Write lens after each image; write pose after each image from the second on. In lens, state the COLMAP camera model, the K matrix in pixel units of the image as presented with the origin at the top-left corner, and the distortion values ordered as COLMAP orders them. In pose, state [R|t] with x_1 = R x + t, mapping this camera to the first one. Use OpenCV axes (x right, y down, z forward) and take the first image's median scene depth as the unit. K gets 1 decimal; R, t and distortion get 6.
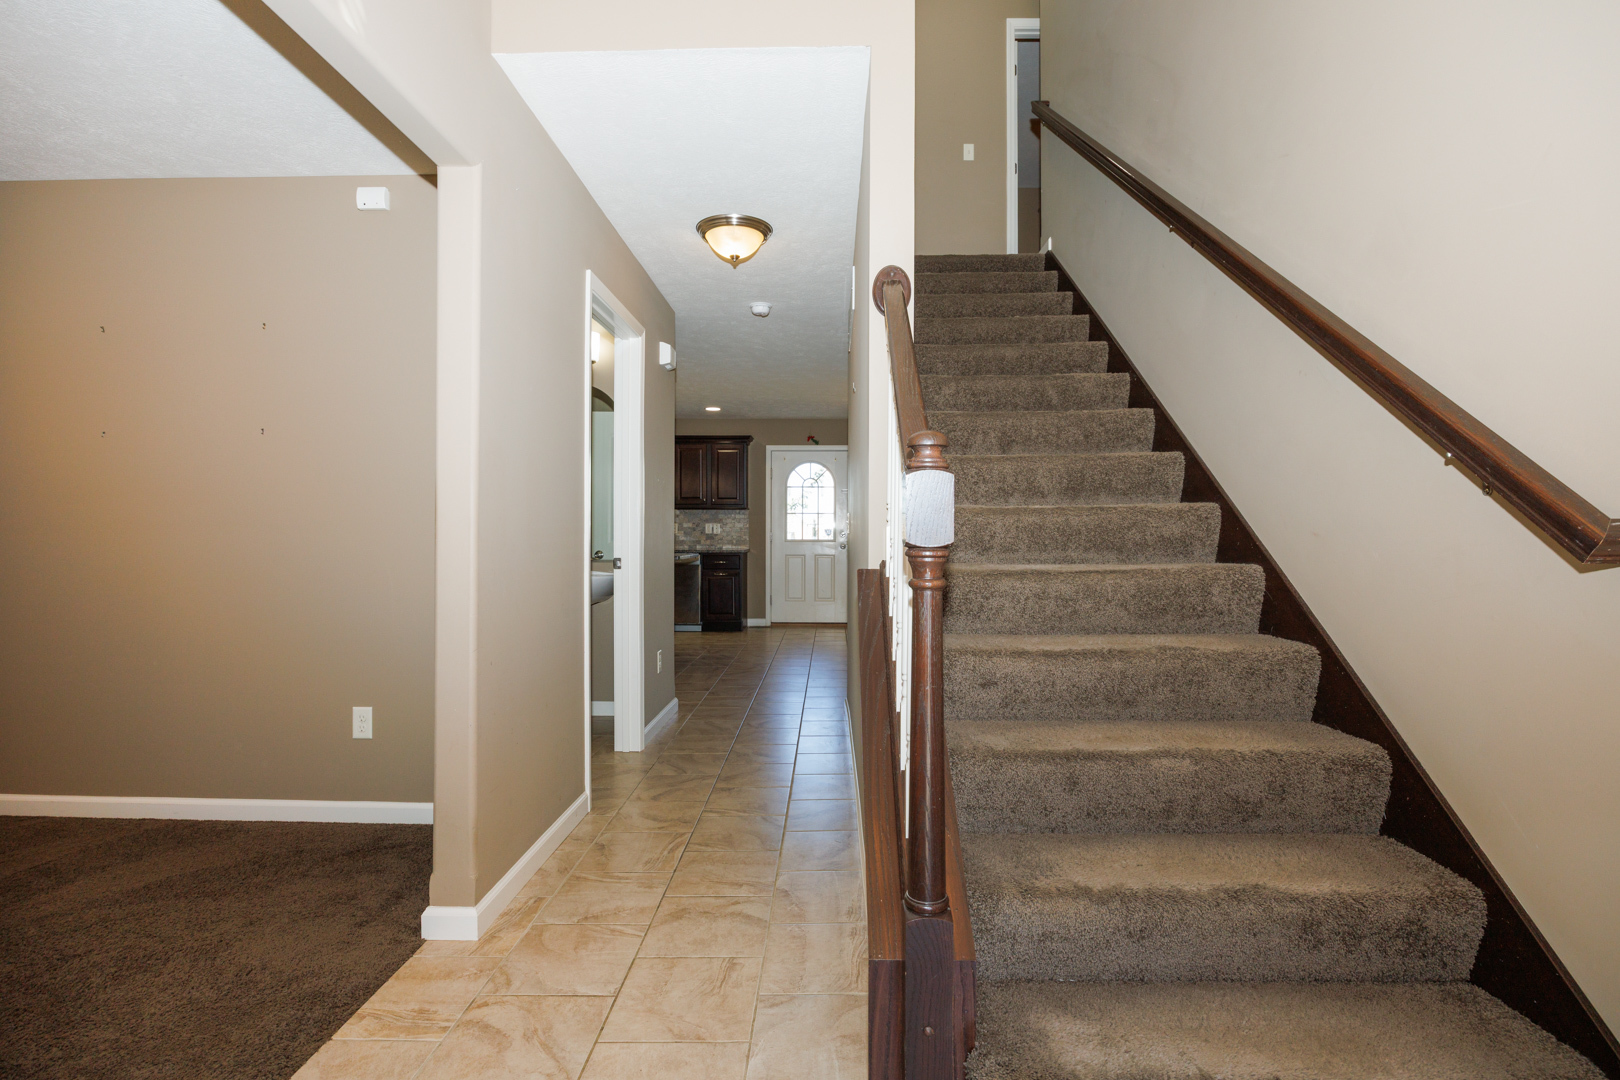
lens RADIAL K [[763.6, 0, 803.6], [0, 763.6, 536.5], [0, 0, 1]] dist [-0.014873, 0.000888]
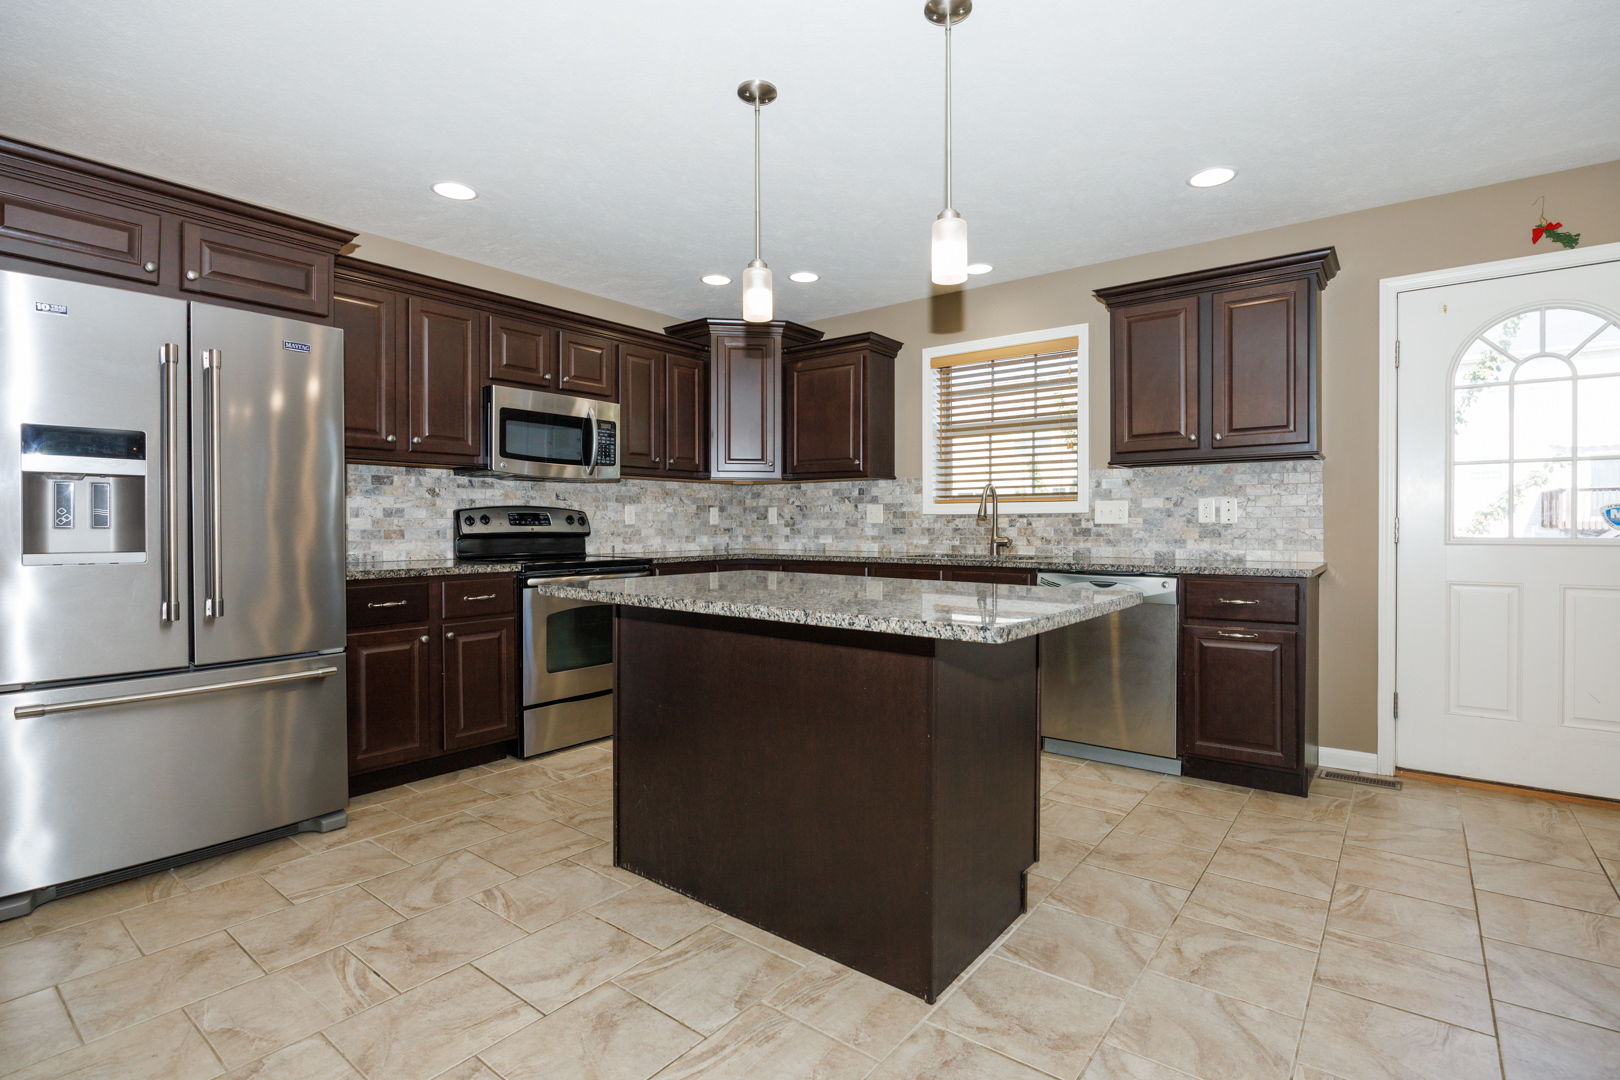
lens RADIAL K [[770.7, 0, 818.9], [0, 770.7, 533.2], [0, 0, 1]] dist [-0.016476, 0.000375]
pose [[0.812082, 0.003116, -0.583536, -0.053704], [0.002744, 0.999954, 0.009160, -0.002595], [0.583537, -0.009040, 0.812036, 0.548369]]
